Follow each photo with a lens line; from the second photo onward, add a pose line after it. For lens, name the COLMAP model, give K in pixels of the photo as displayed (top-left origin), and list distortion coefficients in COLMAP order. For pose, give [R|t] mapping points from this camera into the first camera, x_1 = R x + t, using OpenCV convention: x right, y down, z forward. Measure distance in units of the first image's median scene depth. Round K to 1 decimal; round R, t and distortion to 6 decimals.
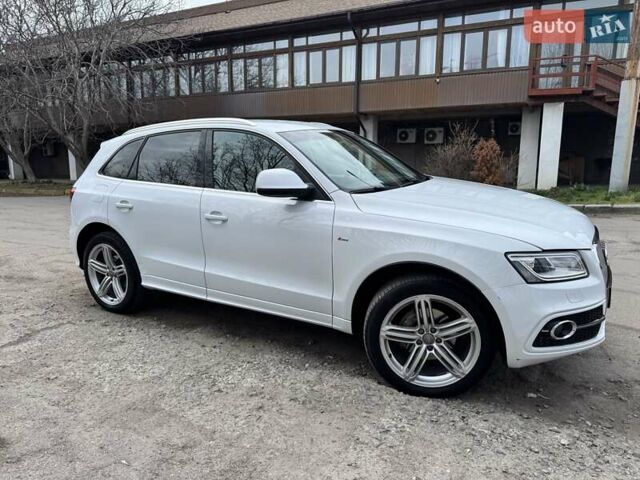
lens RADIAL K [[450.8, 0, 322.9], [0, 450.8, 240.5], [0, 0, 1]] dist [0.058591, -0.082300]
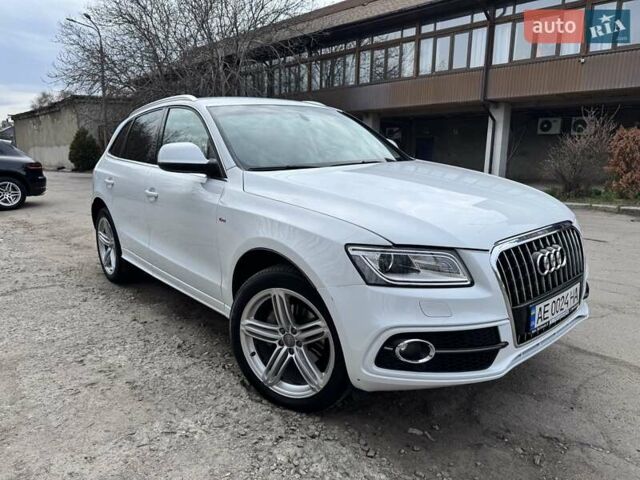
lens RADIAL K [[450.8, 0, 322.9], [0, 450.8, 240.5], [0, 0, 1]] dist [0.058591, -0.082300]
pose [[0.943960, 0.071318, -0.322262, 0.434460], [-0.068364, 0.997450, 0.020491, 0.005066], [0.322902, 0.002689, 0.946429, 0.164826]]
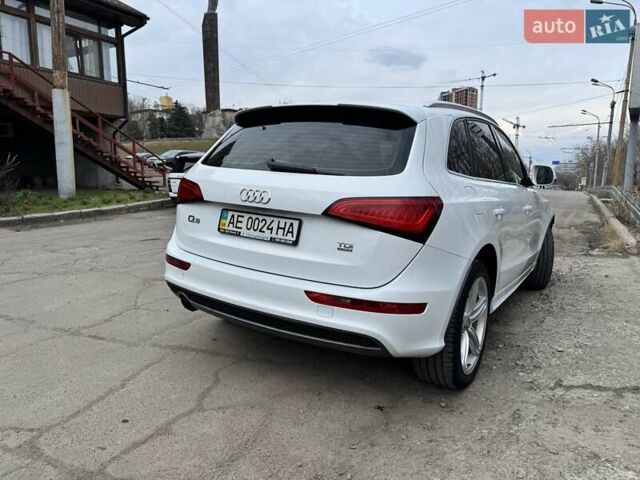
lens RADIAL K [[450.8, 0, 322.9], [0, 450.8, 240.5], [0, 0, 1]] dist [0.058591, -0.082300]
pose [[0.043927, -0.141759, 0.988926, -1.313918], [0.162024, 0.977788, 0.132965, -0.192240], [-0.985809, 0.154389, 0.065919, 1.370425]]
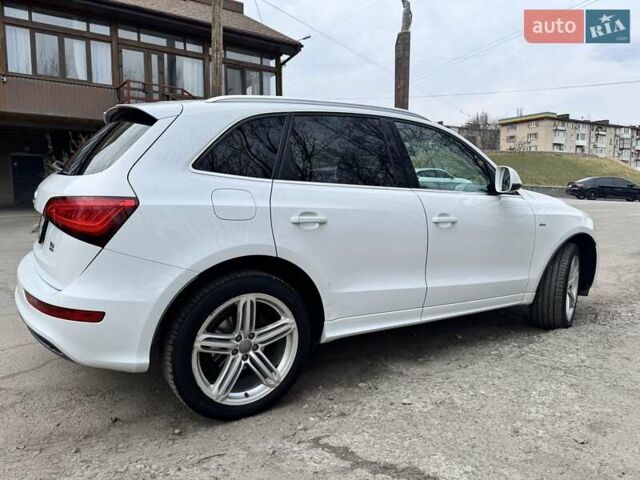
lens RADIAL K [[450.8, 0, 322.9], [0, 450.8, 240.5], [0, 0, 1]] dist [0.058591, -0.082300]
pose [[0.453592, -0.098746, 0.885722, -1.085867], [0.146437, 0.988593, 0.035222, -0.074353], [-0.879096, 0.113726, 0.462878, 0.776495]]
